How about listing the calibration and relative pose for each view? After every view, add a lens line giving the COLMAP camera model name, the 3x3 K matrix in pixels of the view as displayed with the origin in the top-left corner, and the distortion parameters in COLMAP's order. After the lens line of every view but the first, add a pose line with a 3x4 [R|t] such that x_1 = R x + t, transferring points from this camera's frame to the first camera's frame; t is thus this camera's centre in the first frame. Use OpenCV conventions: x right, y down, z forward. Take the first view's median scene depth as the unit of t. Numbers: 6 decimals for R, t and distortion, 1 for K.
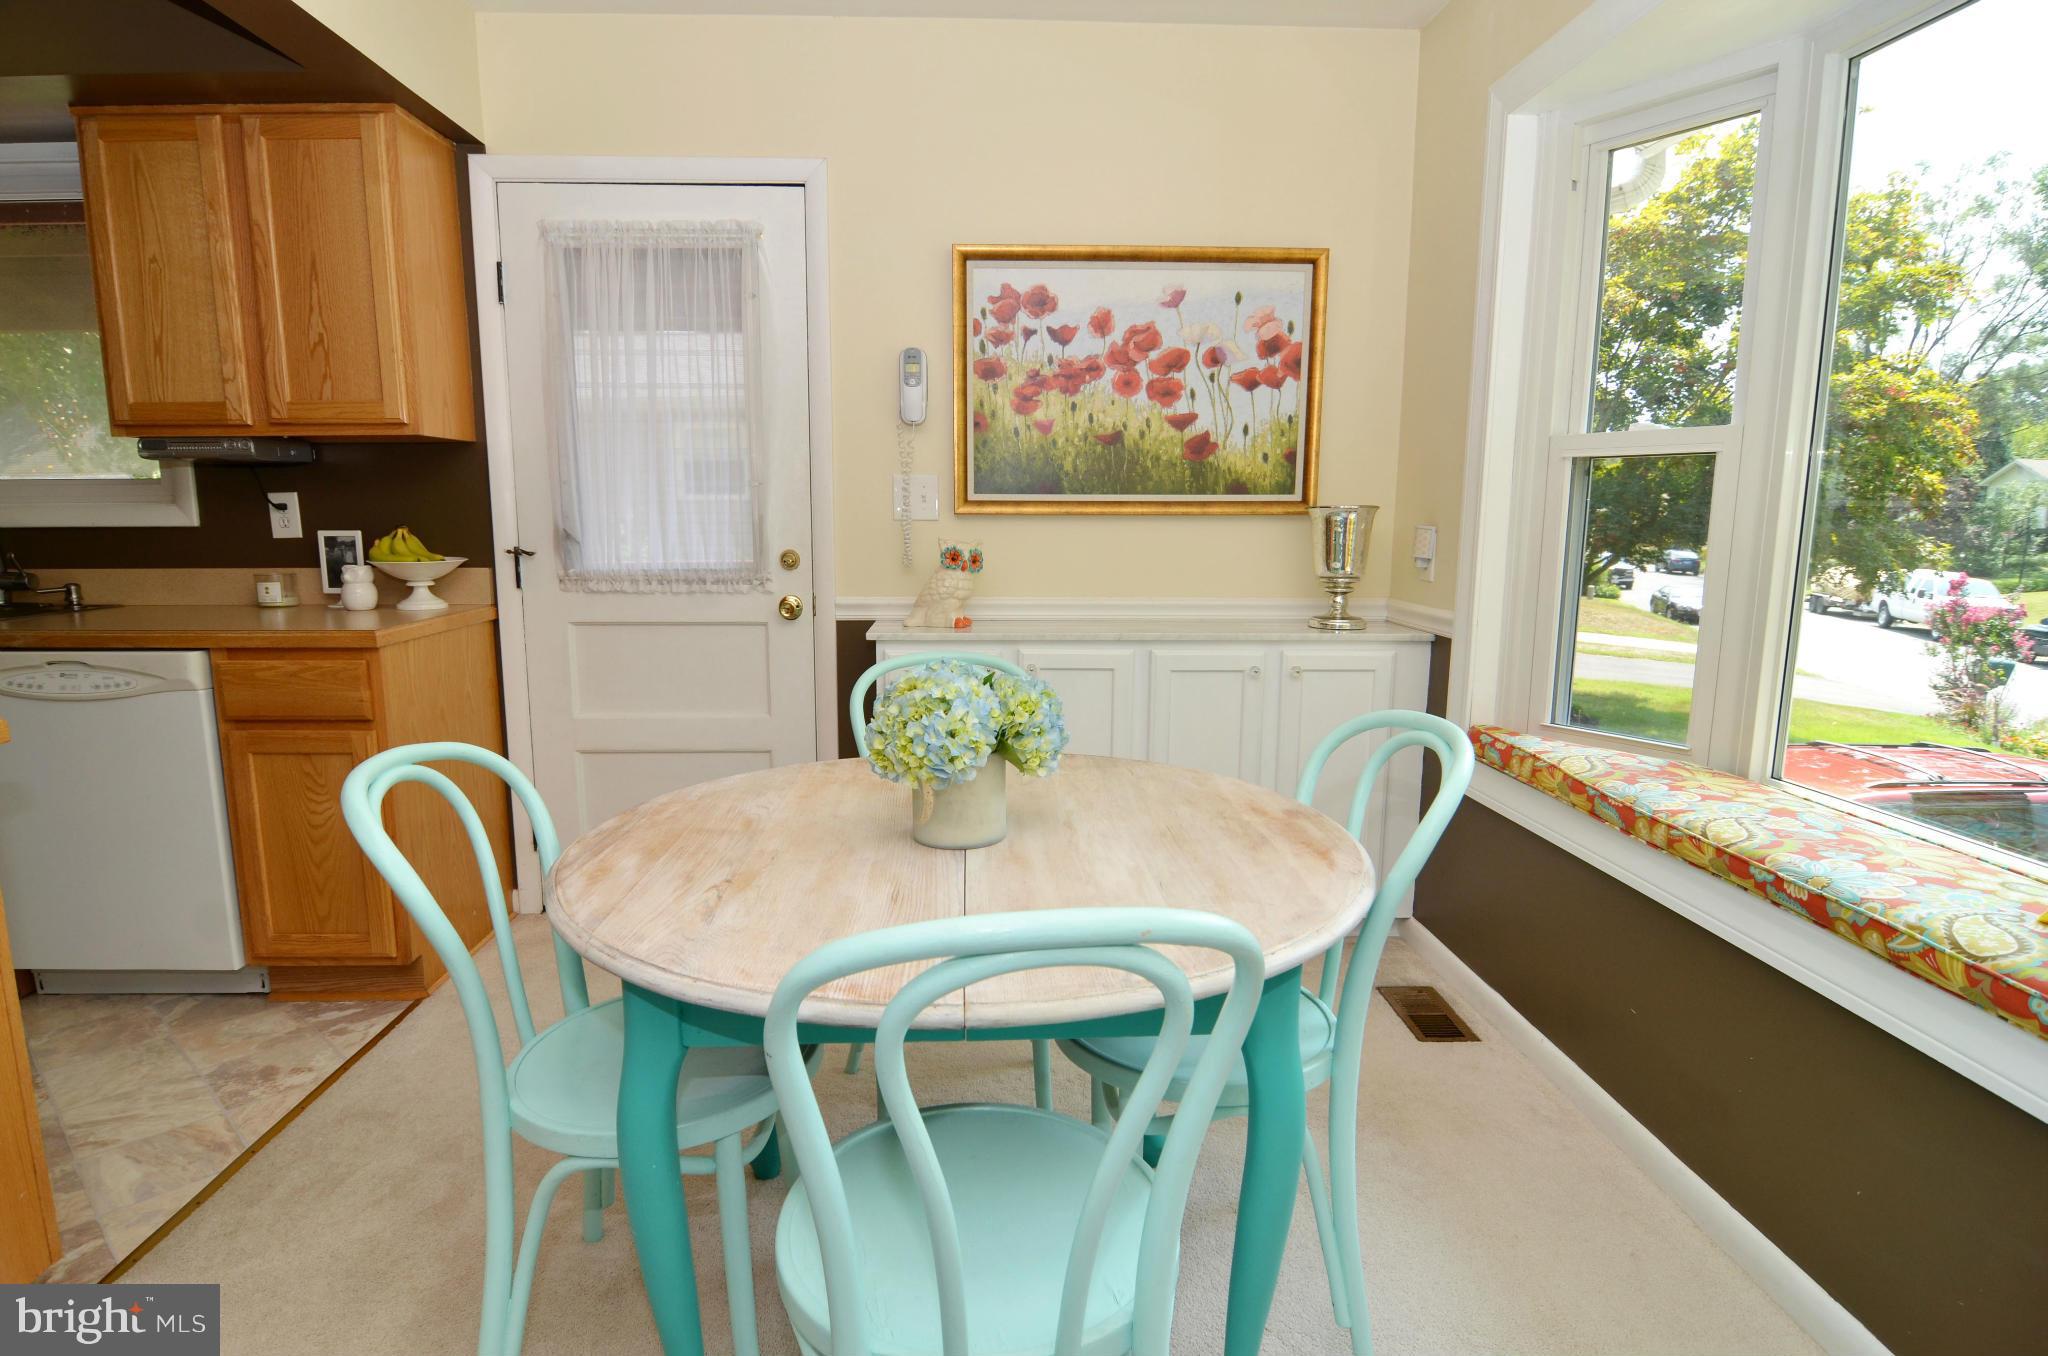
lens RADIAL K [[1101.3, 0, 1007.5], [0, 1101.3, 678.2], [0, 0, 1]] dist [-0.004170, -0.006117]
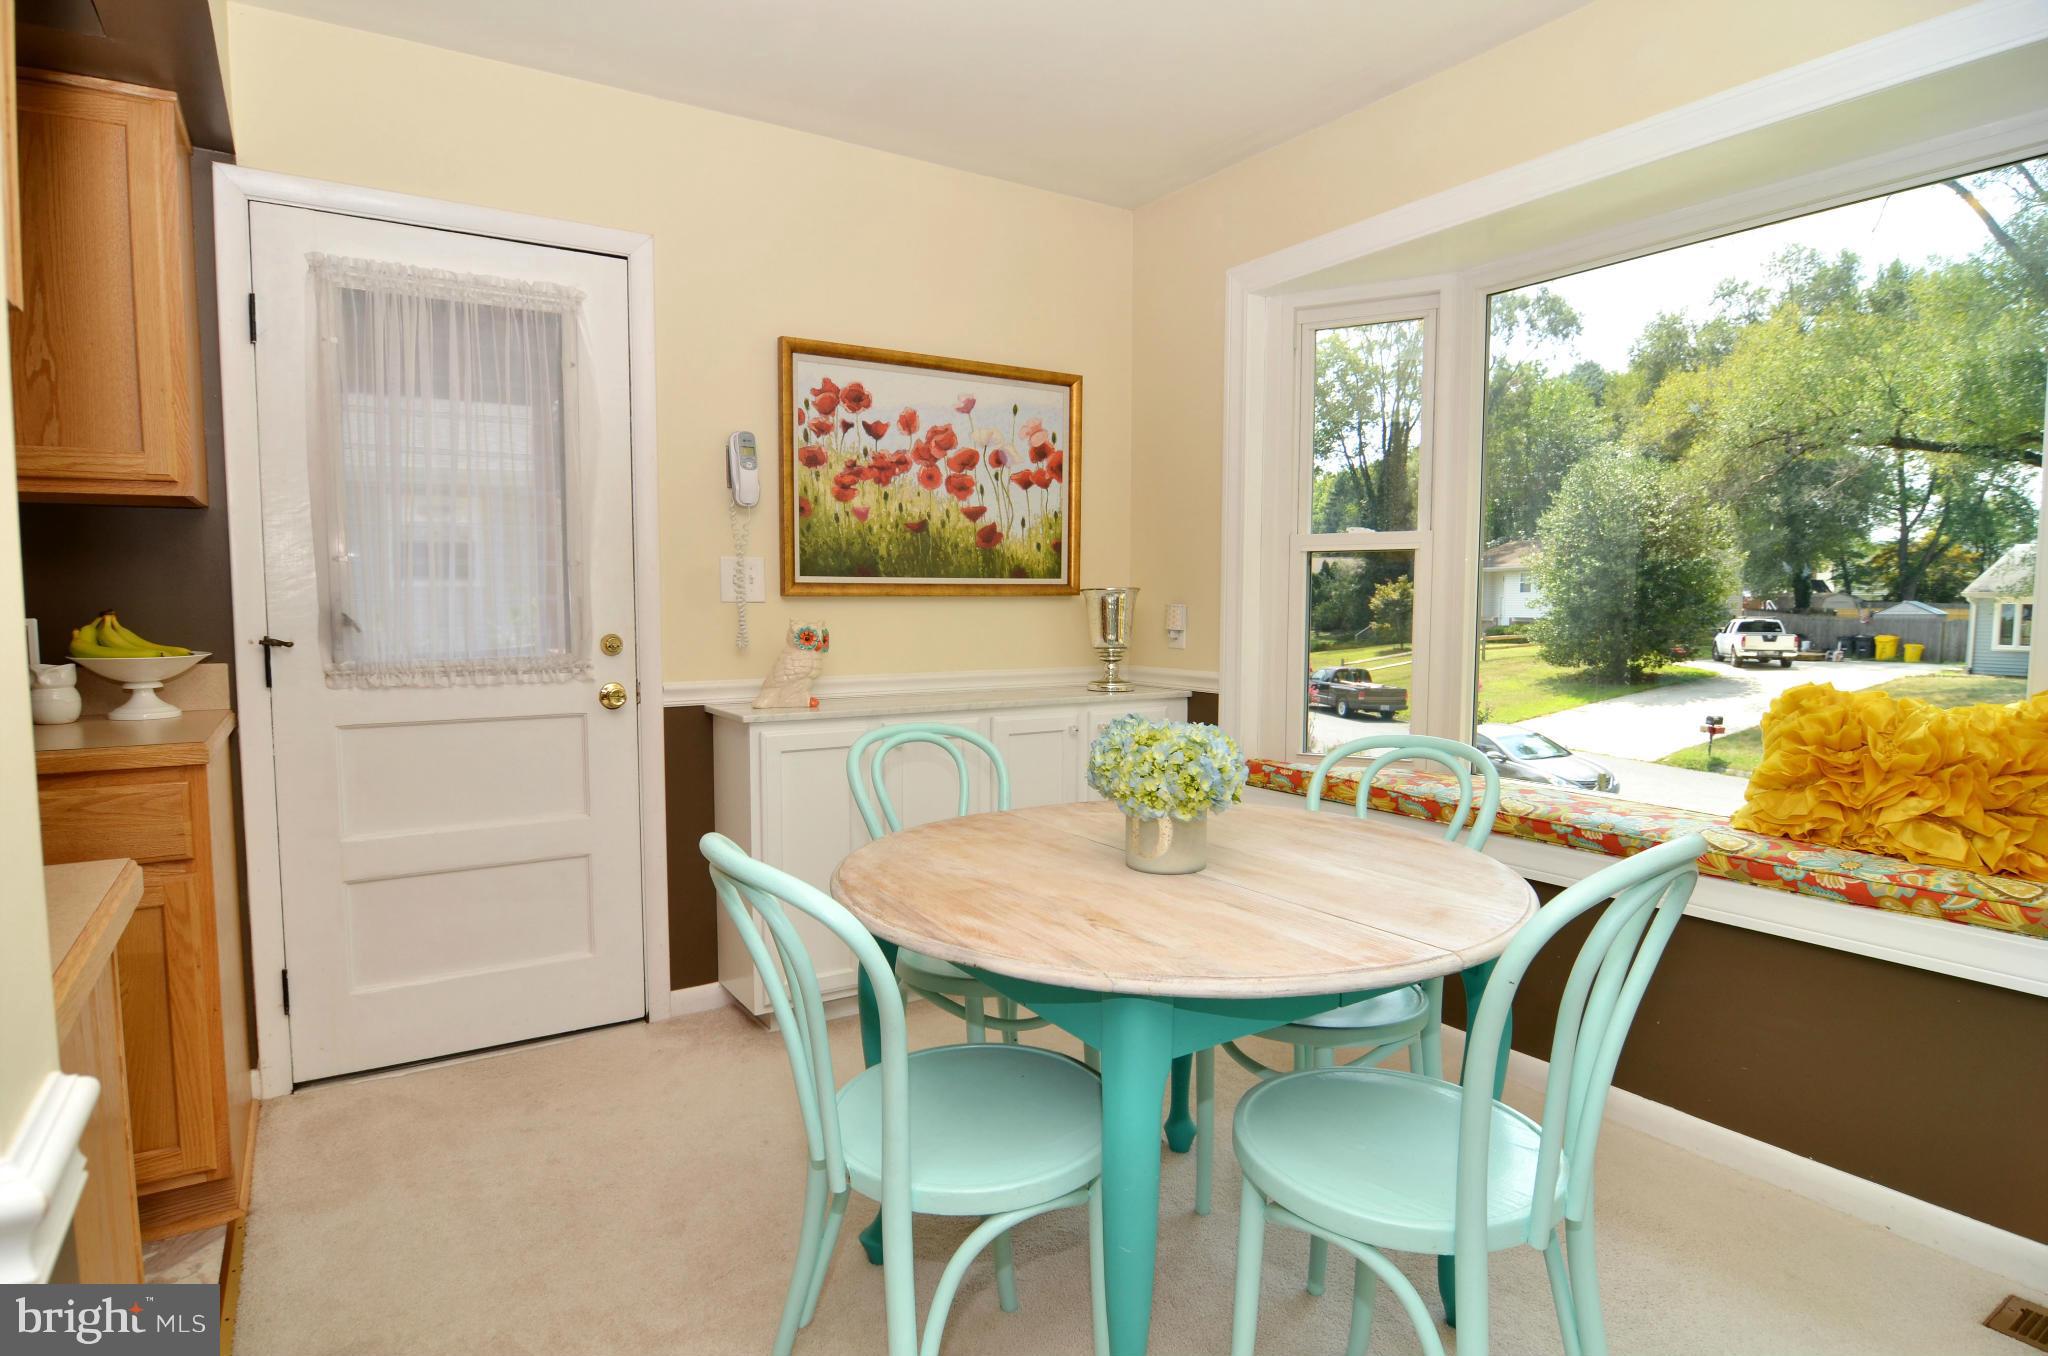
lens RADIAL K [[1101.3, 0, 1007.5], [0, 1101.3, 678.2], [0, 0, 1]] dist [-0.004170, -0.006117]
pose [[0.864728, -0.038902, 0.500732, -0.383600], [0.078011, 0.995299, -0.057395, 0.000469], [-0.496146, 0.088694, 0.863697, 0.031338]]
